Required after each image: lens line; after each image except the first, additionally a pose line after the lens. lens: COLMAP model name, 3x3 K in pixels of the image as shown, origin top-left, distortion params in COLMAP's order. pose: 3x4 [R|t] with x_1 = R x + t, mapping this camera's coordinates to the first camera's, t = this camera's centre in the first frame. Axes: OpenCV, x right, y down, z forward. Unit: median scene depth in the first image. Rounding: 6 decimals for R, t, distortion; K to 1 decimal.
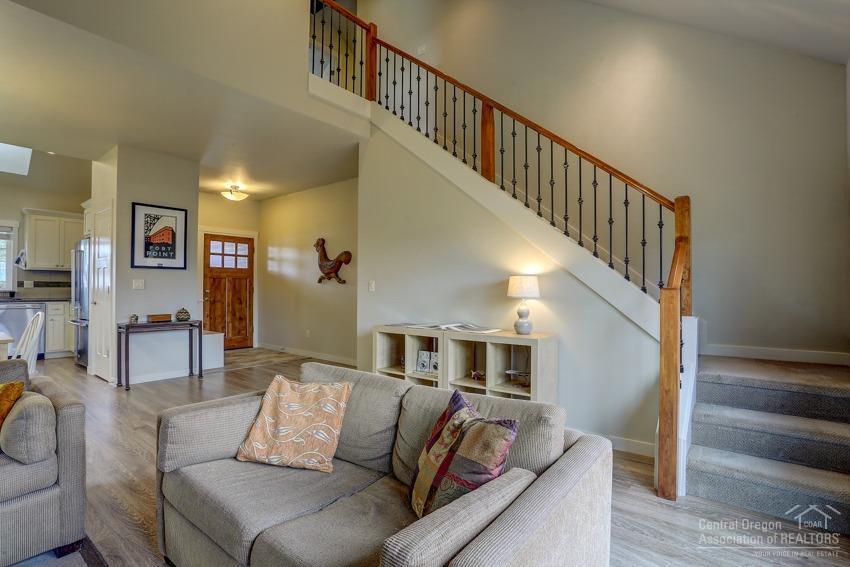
lens RADIAL K [[418.0, 0, 431.7], [0, 418.0, 283.5], [0, 0, 1]] dist [-0.053003, 0.018834]
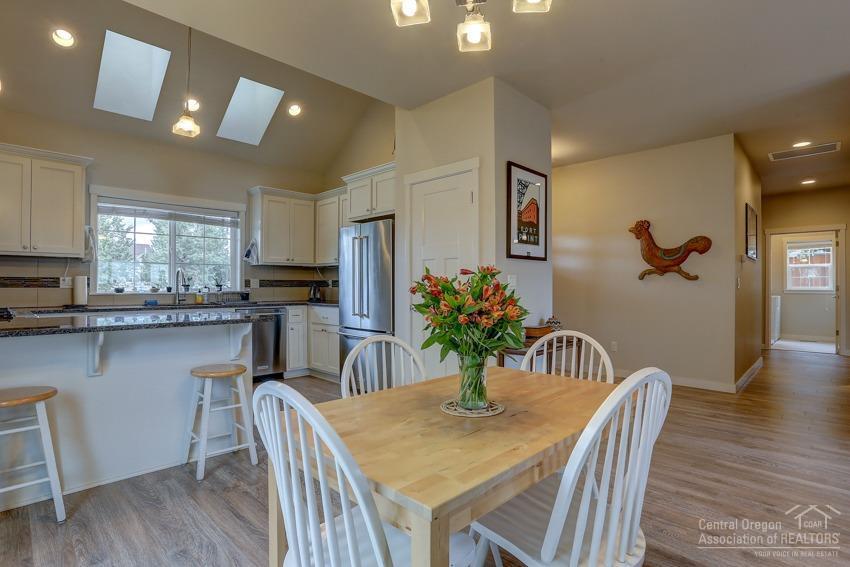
lens RADIAL K [[437.7, 0, 427.8], [0, 437.7, 286.8], [0, 0, 1]] dist [-0.034647, 0.005287]
pose [[0.994060, -0.004115, -0.108757, -0.745680], [0.005308, 0.999929, 0.010674, 0.001439], [0.108705, -0.011188, 0.994011, 0.245518]]
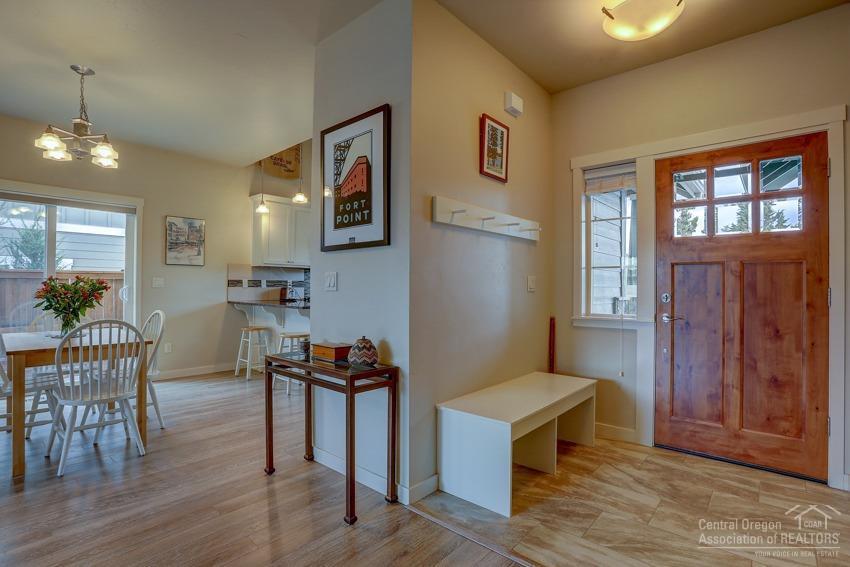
lens RADIAL K [[418.0, 0, 429.4], [0, 418.0, 282.2], [0, 0, 1]] dist [-0.053003, 0.018834]
pose [[-0.049566, -0.020028, -0.998570, -0.178933], [0.003539, 0.999789, -0.020229, 0.013873], [0.998765, -0.004536, -0.049484, 1.105259]]
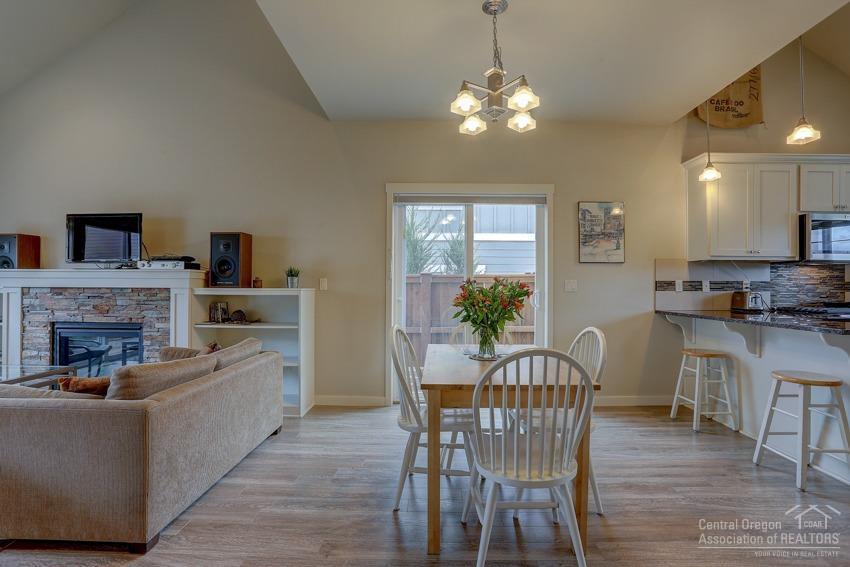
lens RADIAL K [[418.0, 0, 422.2], [0, 418.0, 284.1], [0, 0, 1]] dist [-0.053003, 0.018834]
pose [[-0.794164, -0.016148, -0.607489, -0.403306], [-0.003975, 0.999764, -0.021379, 0.008121], [0.607690, -0.014564, -0.794040, 0.877054]]
